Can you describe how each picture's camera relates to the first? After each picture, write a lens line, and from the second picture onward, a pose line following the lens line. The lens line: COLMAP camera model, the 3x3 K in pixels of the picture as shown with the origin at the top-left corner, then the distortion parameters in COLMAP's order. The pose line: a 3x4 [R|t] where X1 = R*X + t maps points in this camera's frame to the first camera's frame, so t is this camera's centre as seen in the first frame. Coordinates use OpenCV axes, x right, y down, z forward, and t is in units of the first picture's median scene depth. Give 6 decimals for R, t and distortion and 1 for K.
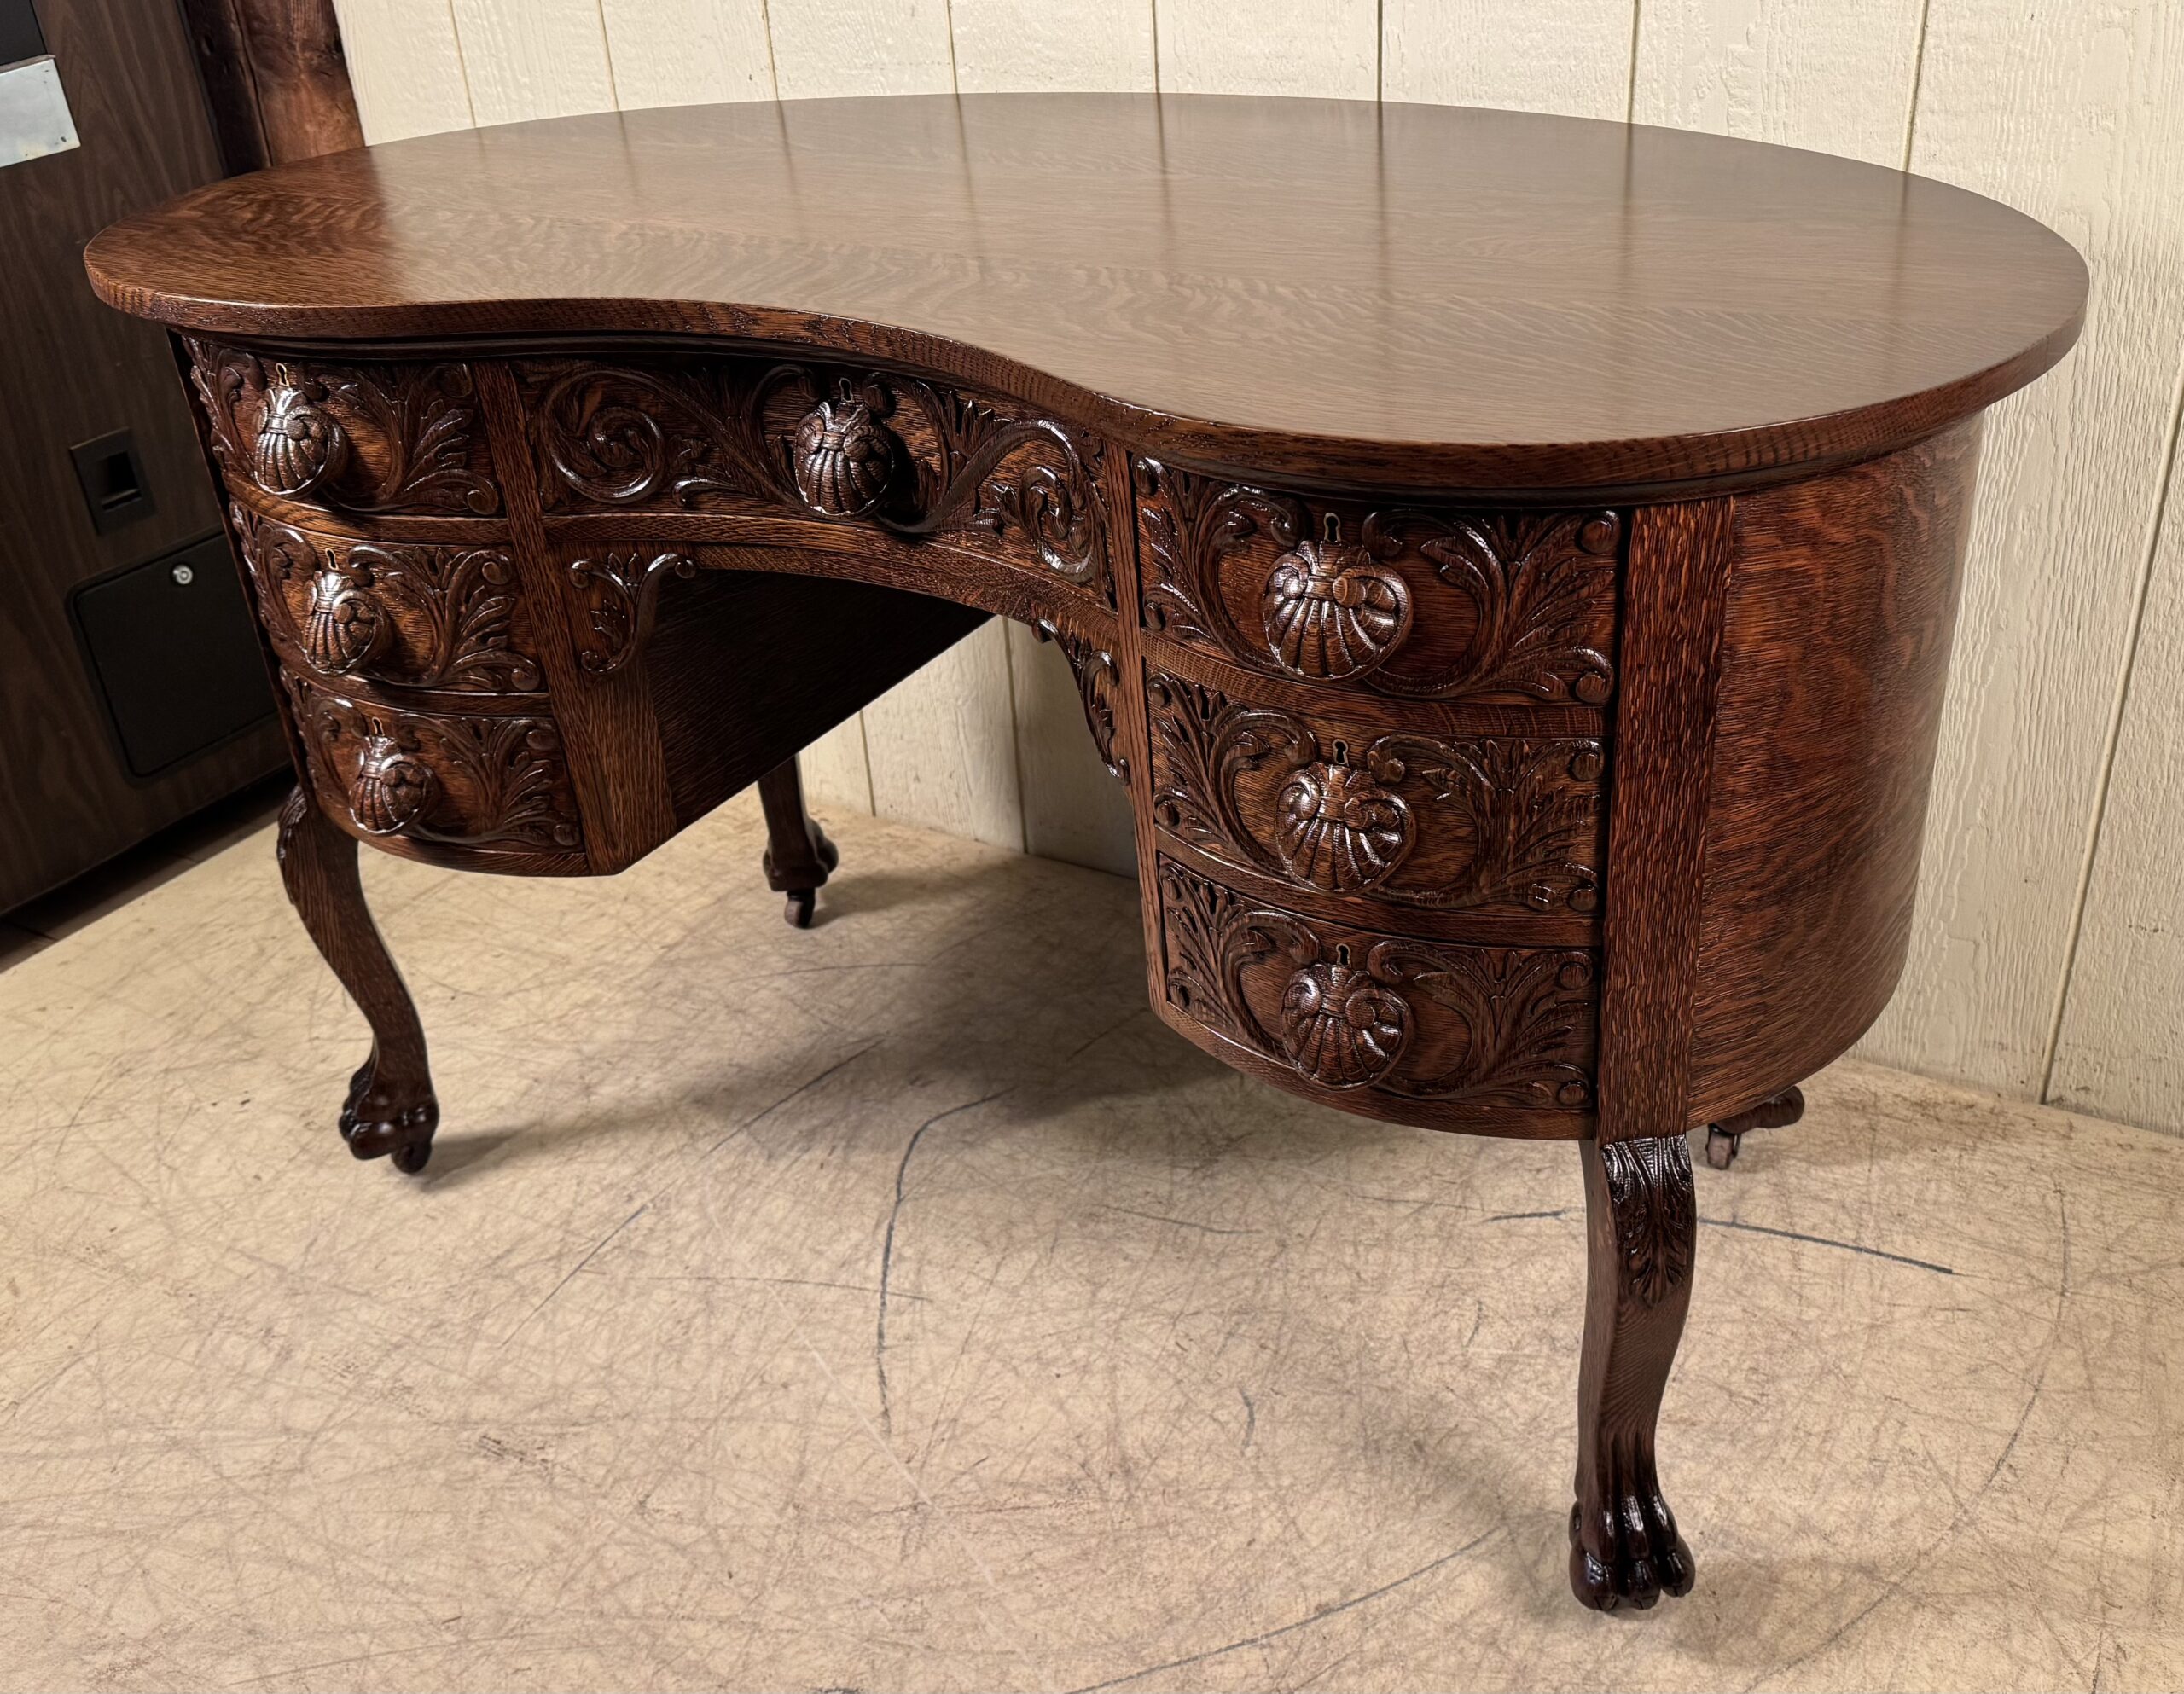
lens RADIAL K [[2038.8, 0, 1192.4], [0, 2038.8, 817.0], [0, 0, 1]] dist [0.044269, 0.000000]
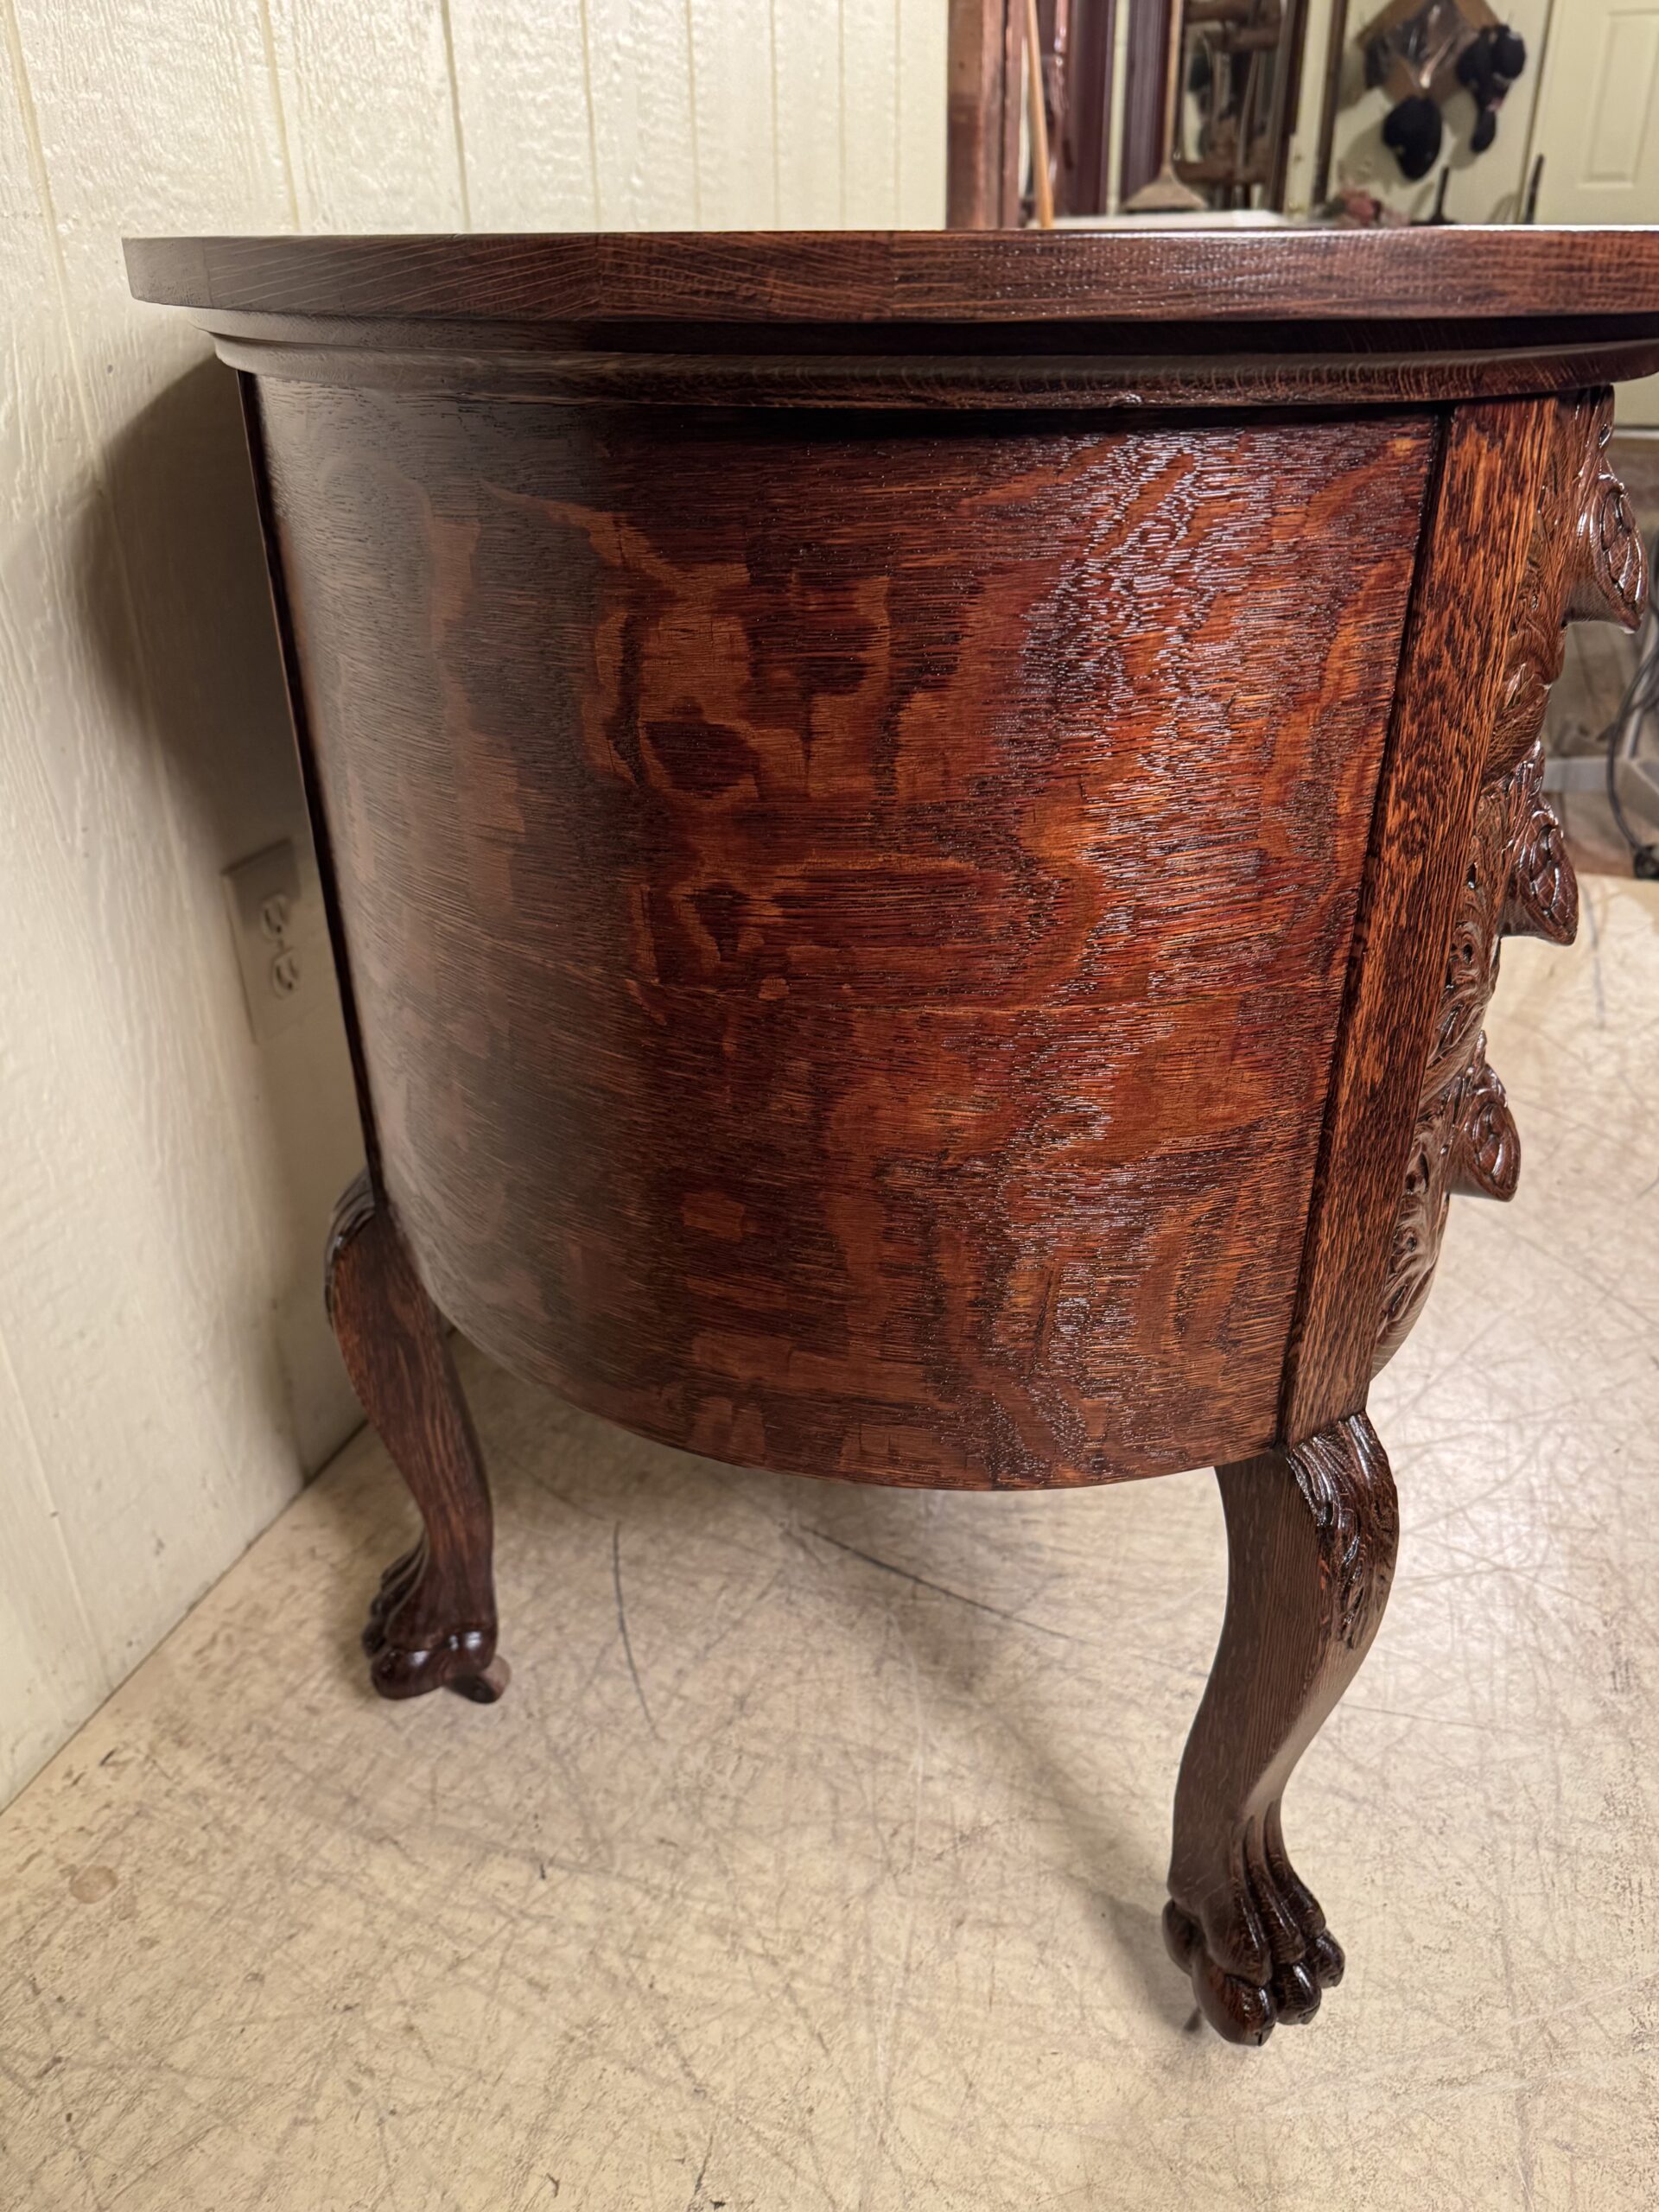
lens RADIAL K [[1576.7, 0, 814.1], [0, 1576.7, 1092.0], [0, 0, 1]] dist [0.031848, -0.048212]
pose [[-0.155164, -0.397887, 0.904218, -0.879104], [0.497723, 0.759158, 0.419465, -0.367090], [-0.853344, 0.515136, 0.080243, 1.228960]]
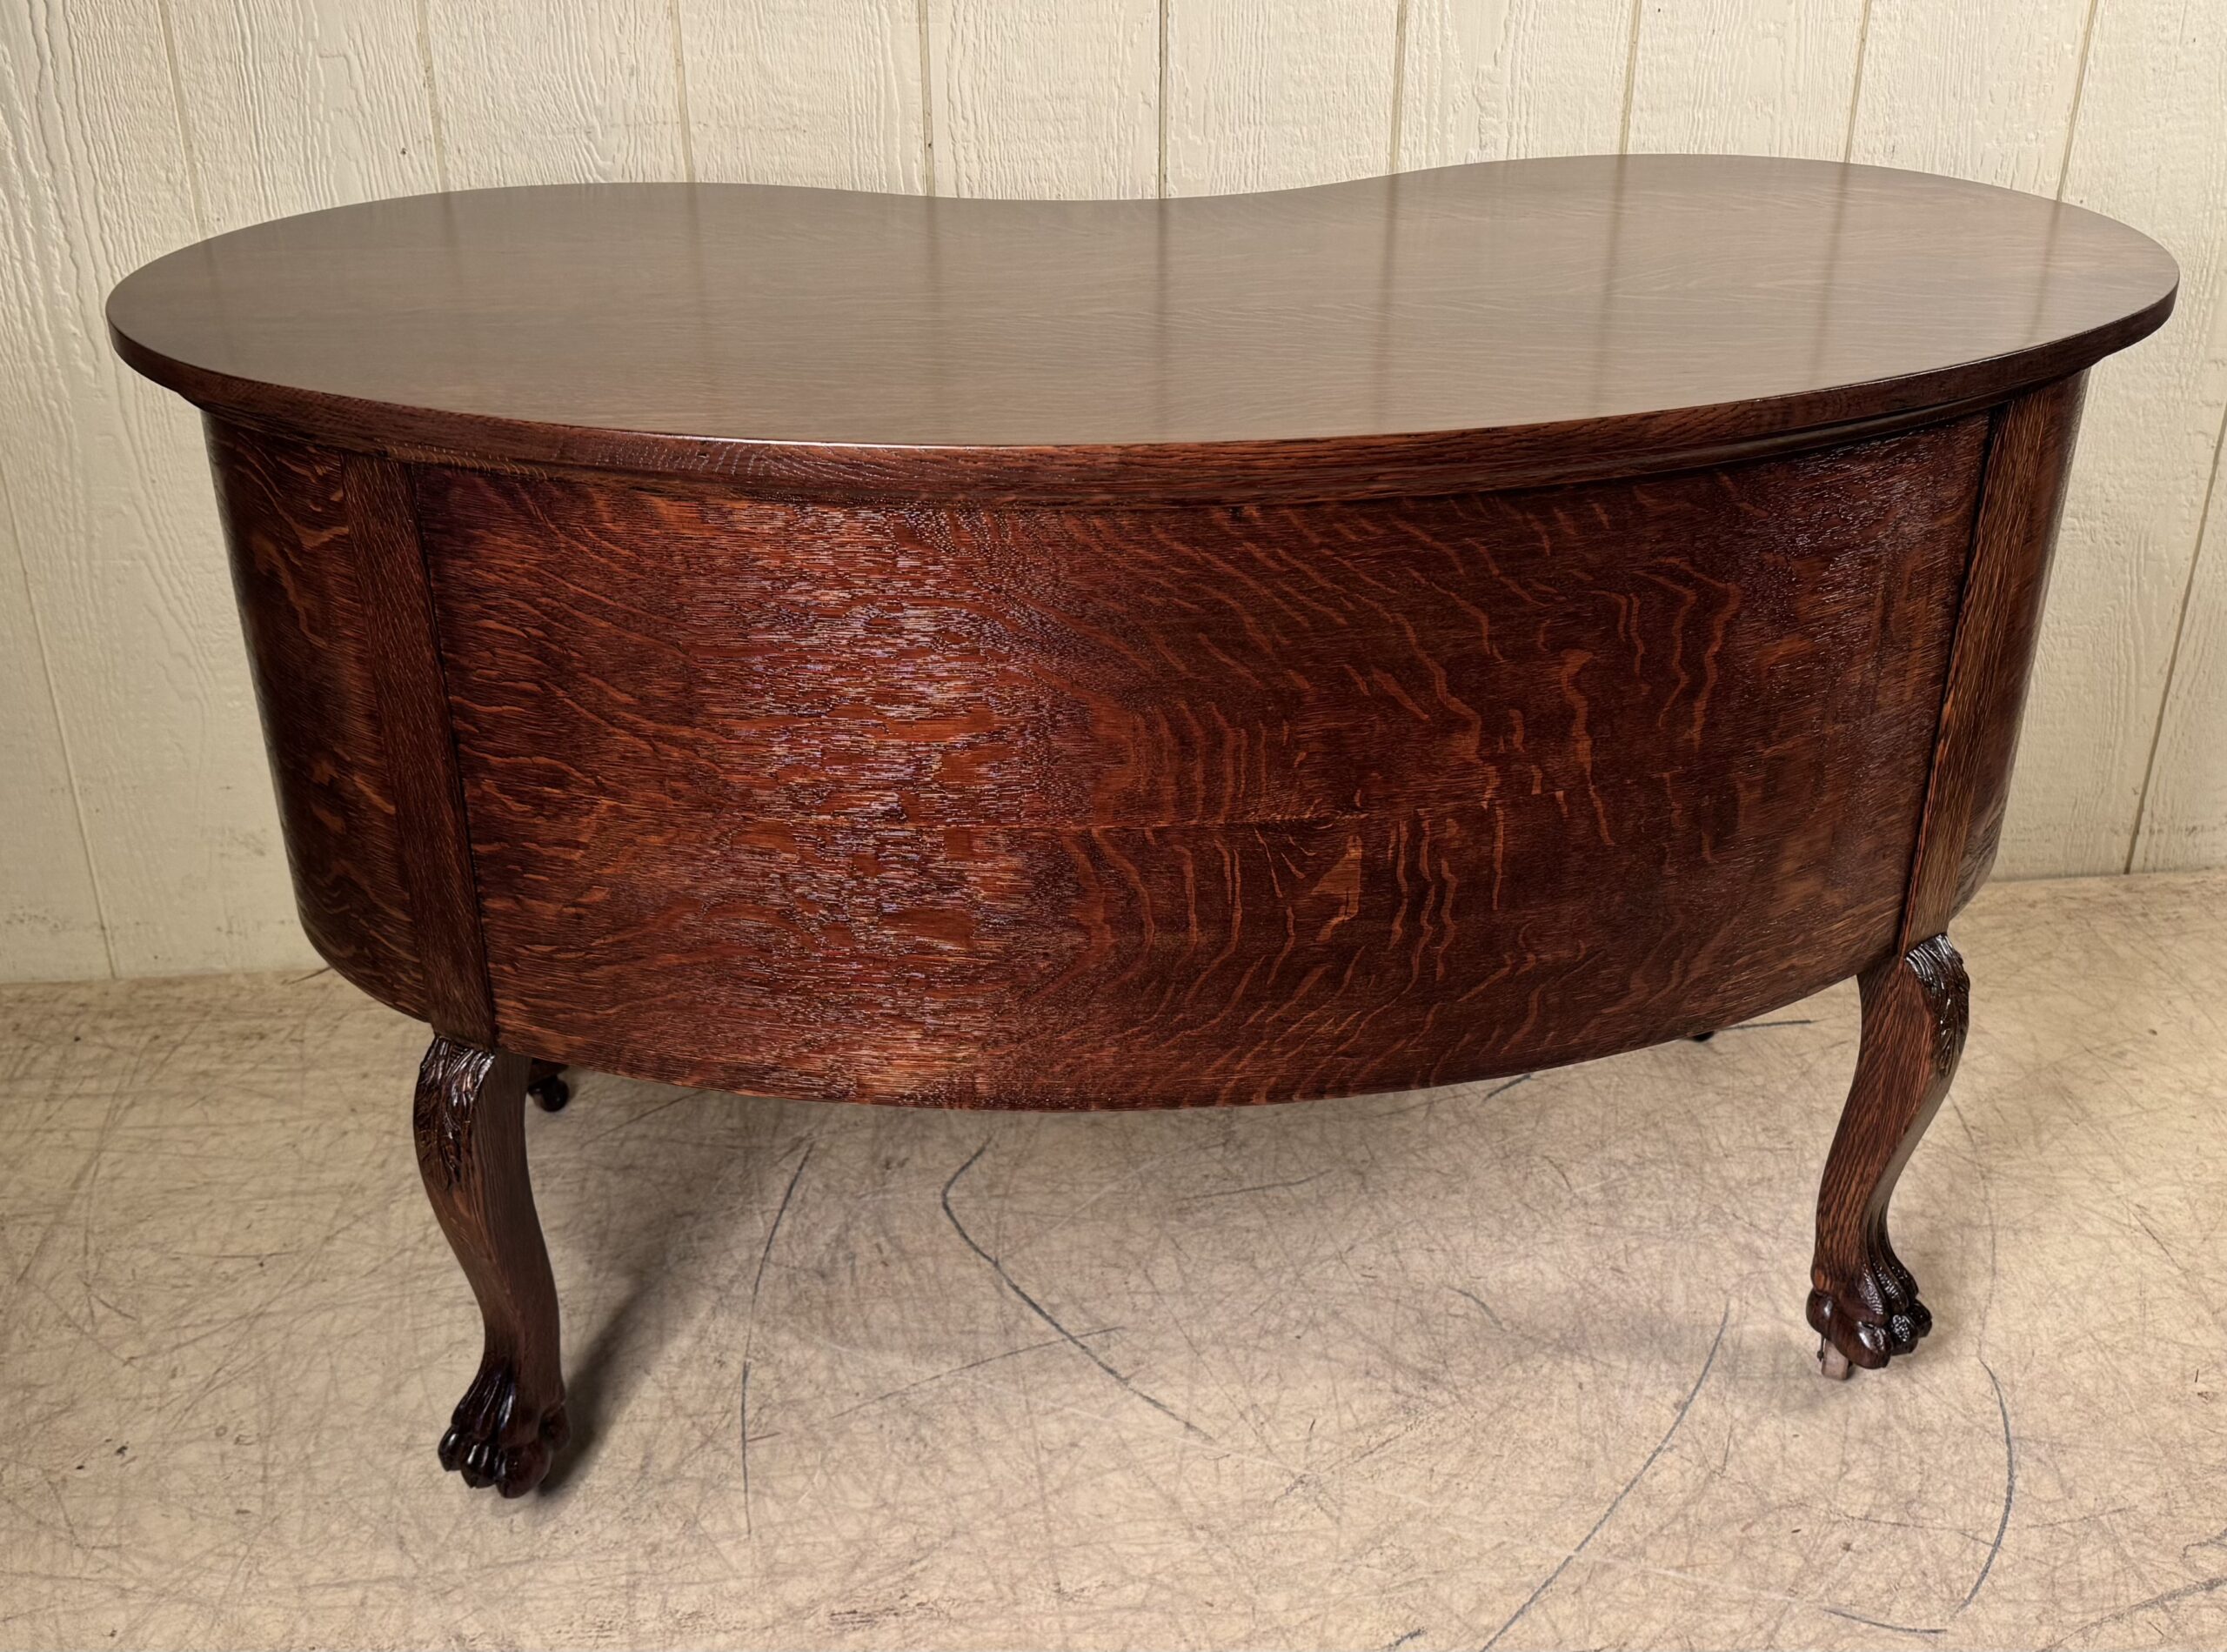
lens RADIAL K [[2163.1, 0, 1114.9], [0, 2163.1, 779.7], [0, 0, 1]] dist [0.034965, 0.000000]
pose [[0.825026, -0.204996, 0.526601, -0.742987], [0.245773, 0.969297, -0.007723, -0.014733], [-0.508850, 0.135796, 0.850077, 0.092542]]
